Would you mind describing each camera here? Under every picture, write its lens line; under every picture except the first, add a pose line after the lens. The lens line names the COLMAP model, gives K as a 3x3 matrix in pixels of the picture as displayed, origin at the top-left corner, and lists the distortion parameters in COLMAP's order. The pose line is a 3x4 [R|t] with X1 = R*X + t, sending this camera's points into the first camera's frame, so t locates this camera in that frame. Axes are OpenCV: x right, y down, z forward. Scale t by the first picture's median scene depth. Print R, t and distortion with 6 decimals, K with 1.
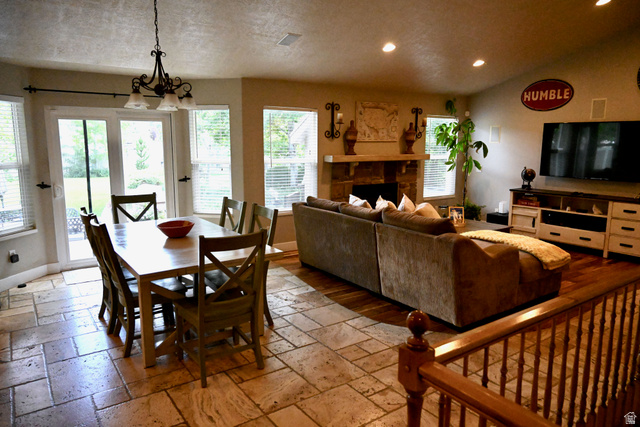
lens RADIAL K [[447.6, 0, 320.0], [0, 447.6, 213.5], [0, 0, 1]] dist [-0.010750, 0.002980]
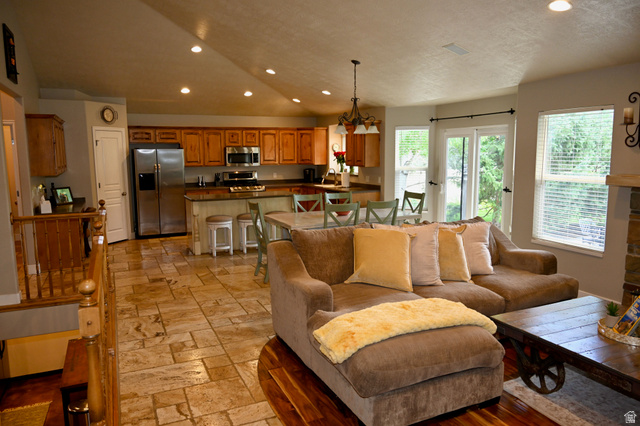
lens RADIAL K [[435.9, 0, 320.0], [0, 435.9, 213.0], [0, 0, 1]] dist [-0.010487, 0.002395]
pose [[-0.170285, 0.131286, -0.976610, 1.408632], [-0.149504, 0.976170, 0.157295, -0.215333], [0.973987, 0.172792, -0.146599, 1.348552]]
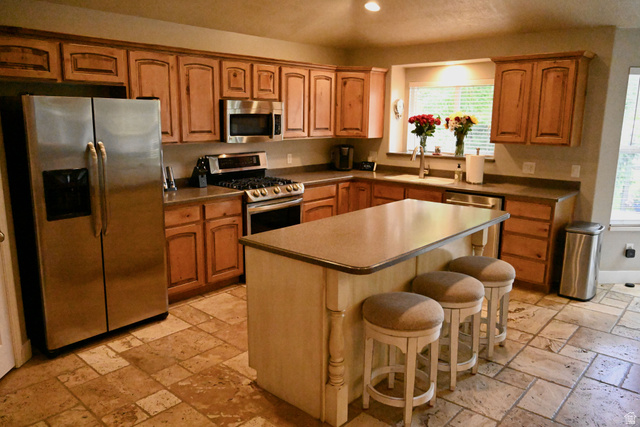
lens RADIAL K [[479.9, 0, 320.0], [0, 479.9, 213.5], [0, 0, 1]] dist [-0.000766, -0.000018]
pose [[0.229681, 0.190176, -0.954505, 0.094174], [-0.163239, 0.974358, 0.154852, -0.030462], [0.959479, 0.120246, 0.254836, 0.184137]]
